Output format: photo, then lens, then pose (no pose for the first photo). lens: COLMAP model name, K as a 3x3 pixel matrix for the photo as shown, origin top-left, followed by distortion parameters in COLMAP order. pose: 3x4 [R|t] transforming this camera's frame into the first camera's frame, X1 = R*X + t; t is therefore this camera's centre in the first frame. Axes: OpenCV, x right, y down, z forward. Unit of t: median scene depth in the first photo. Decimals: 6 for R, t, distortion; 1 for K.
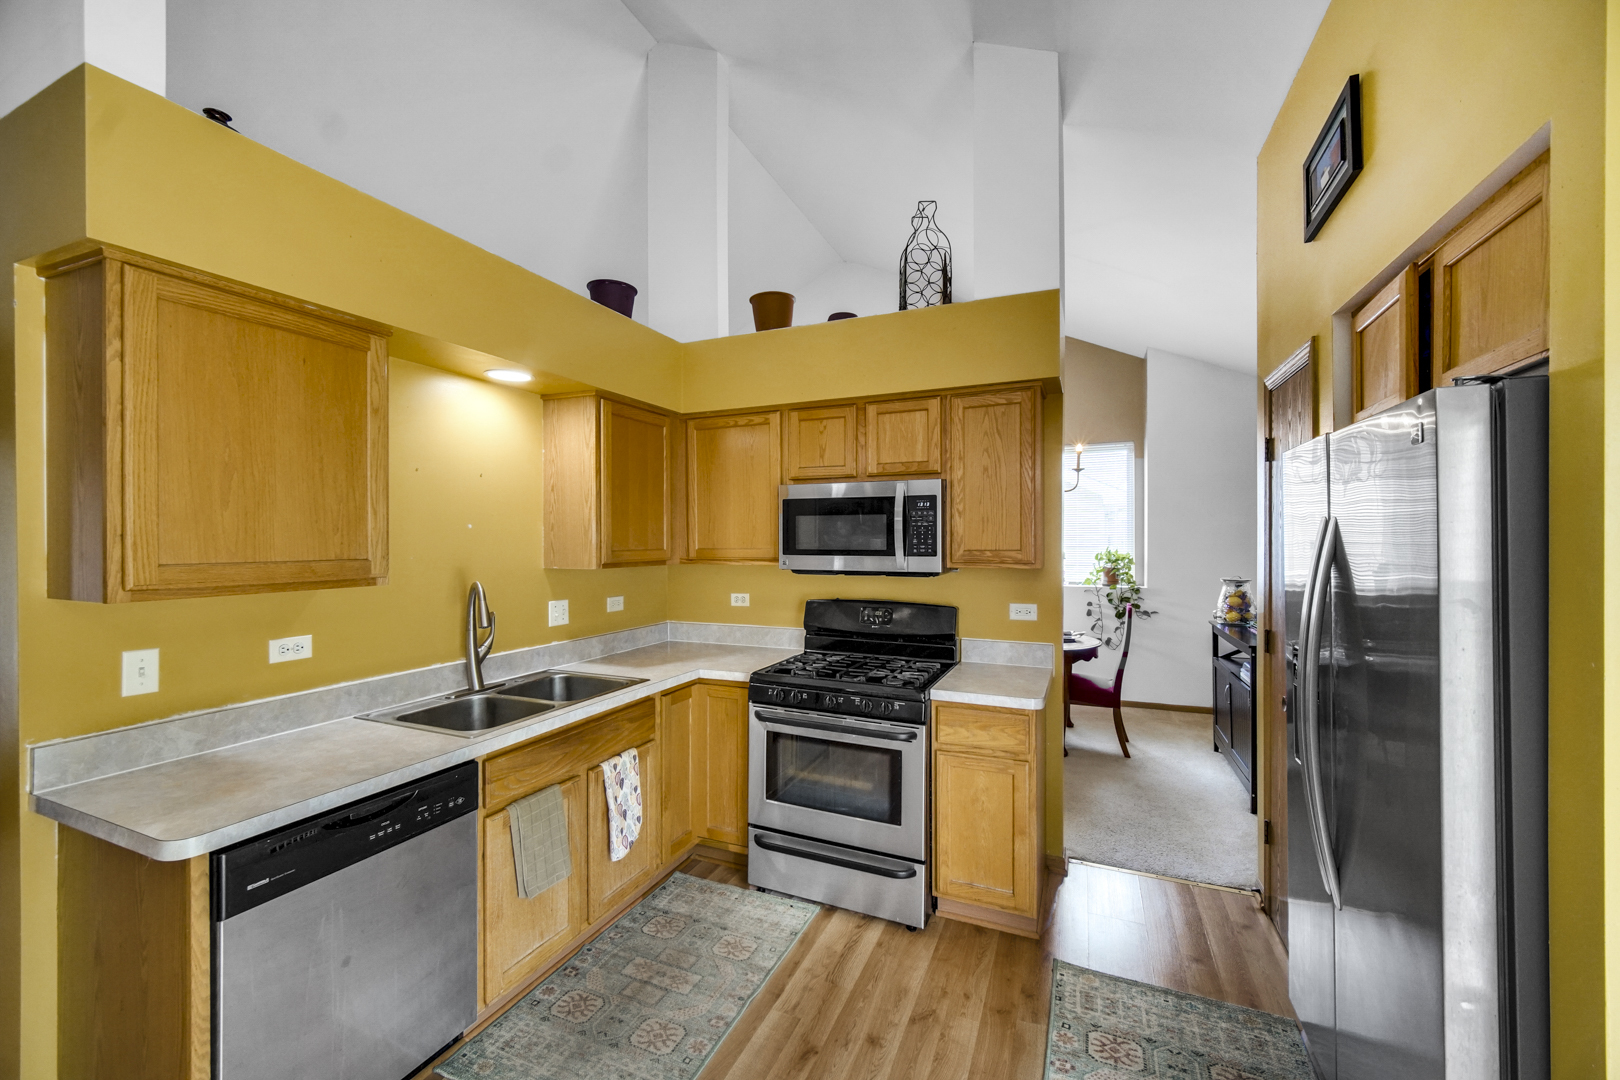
lens RADIAL K [[646.3, 0, 810.0], [0, 646.3, 540.0], [0, 0, 1]] dist [0.004359, 0.000225]
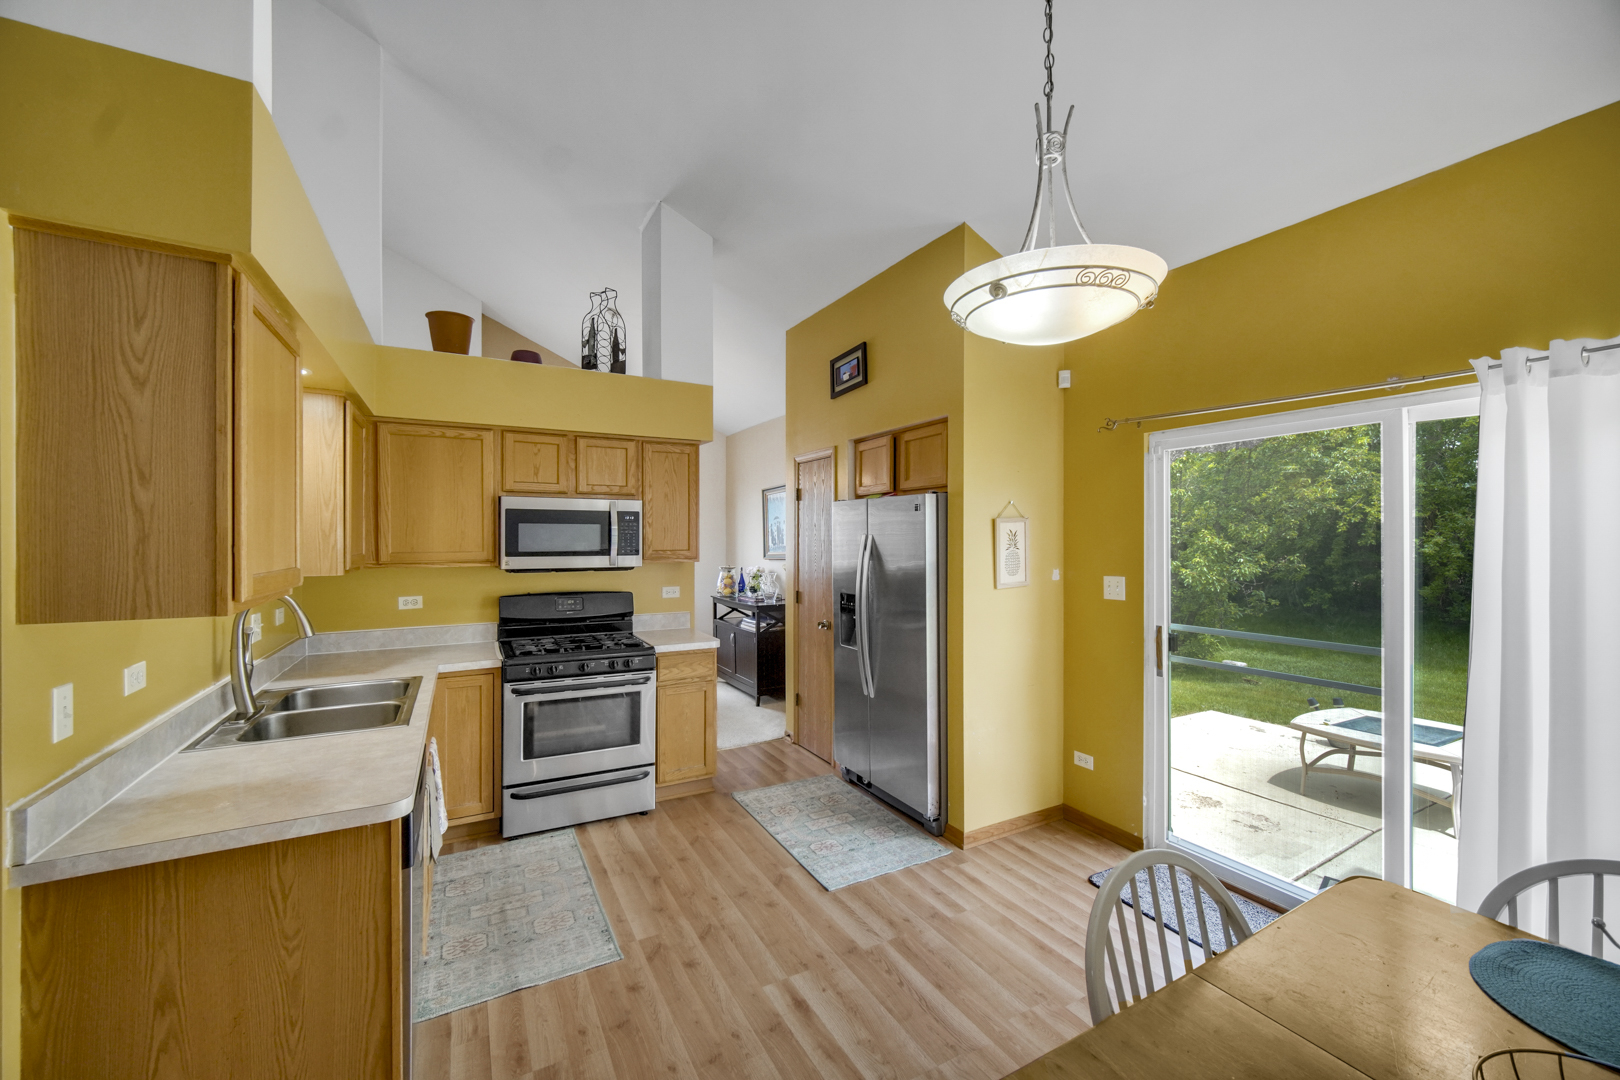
lens RADIAL K [[646.3, 0, 810.0], [0, 646.3, 540.0], [0, 0, 1]] dist [0.004359, 0.000225]
pose [[0.609167, -0.000447, 0.793042, -0.692223], [-0.000101, 1.000000, 0.000642, -0.008621], [-0.793042, -0.000471, 0.609167, -0.153623]]
